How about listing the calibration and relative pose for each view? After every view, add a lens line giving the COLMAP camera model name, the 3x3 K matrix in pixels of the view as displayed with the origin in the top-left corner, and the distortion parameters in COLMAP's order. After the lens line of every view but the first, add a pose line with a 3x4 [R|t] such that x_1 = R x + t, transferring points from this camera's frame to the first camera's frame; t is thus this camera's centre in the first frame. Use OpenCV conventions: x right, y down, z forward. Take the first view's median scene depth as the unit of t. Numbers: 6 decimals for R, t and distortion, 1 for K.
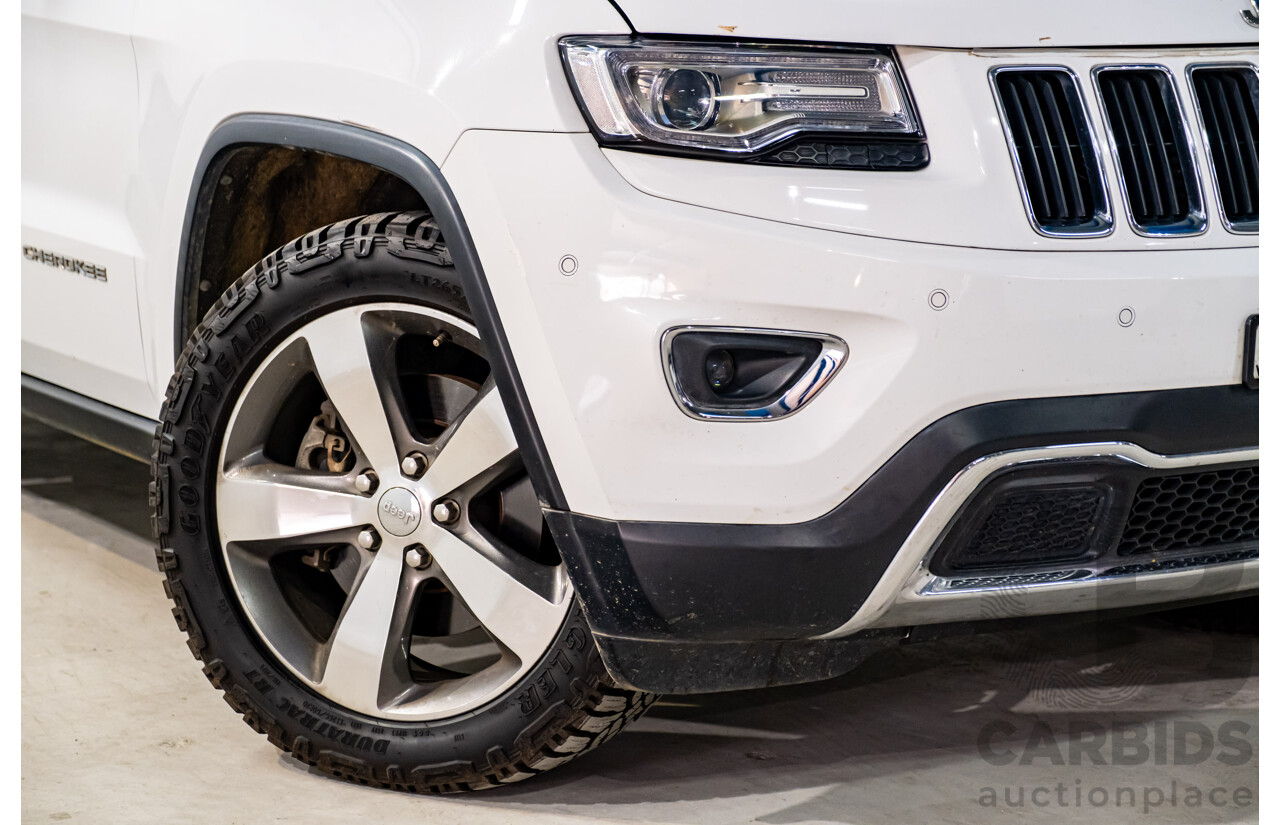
lens RADIAL K [[5872.2, 0, 610.1], [0, 5872.2, 561.1], [0, 0, 1]] dist [0.714107, 0.000000]
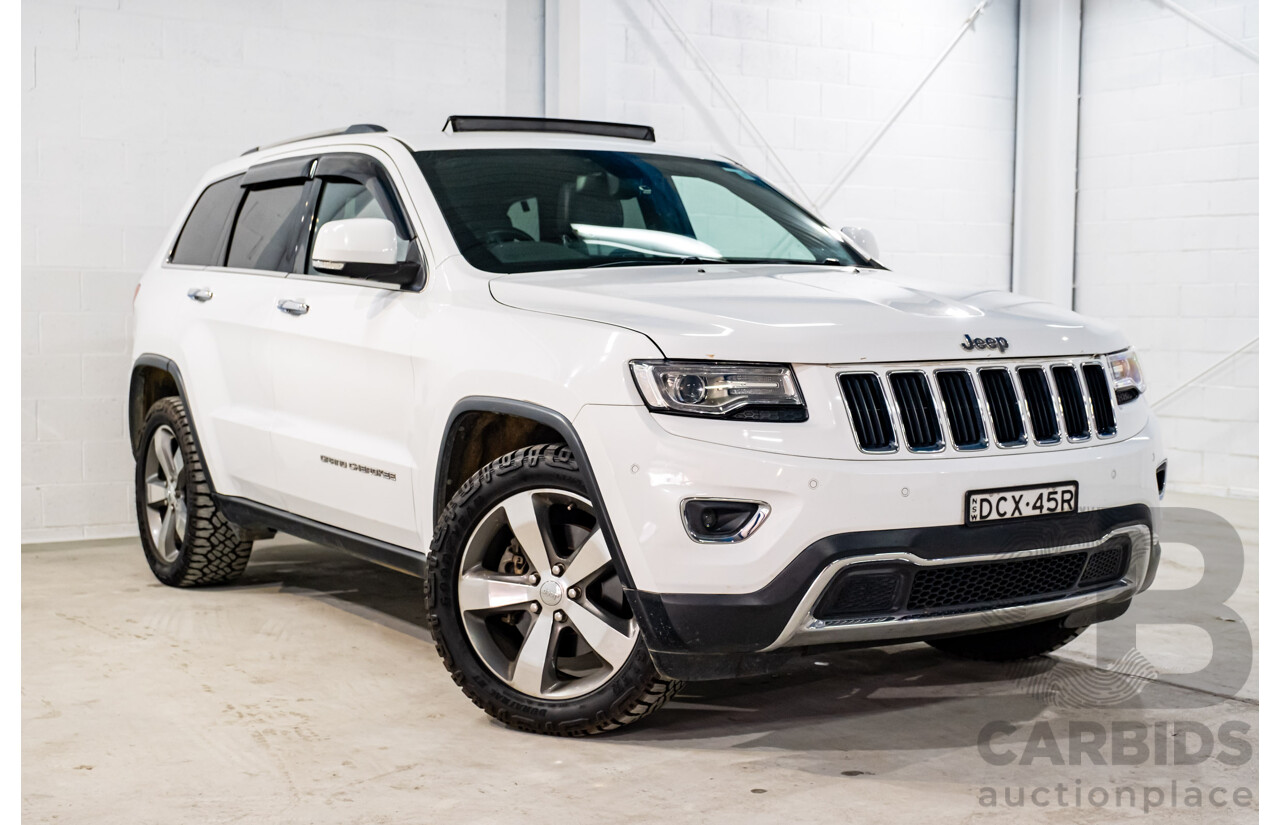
lens RADIAL K [[5872.2, 0, 638.7], [0, 5872.2, 409.0], [0, 0, 1]] dist [0.714107, 0.000000]
pose [[0.999927, -0.011855, -0.002247, -0.000921], [0.011703, 0.998218, -0.058512, 0.047364], [0.002937, 0.058481, 0.998284, -1.018786]]
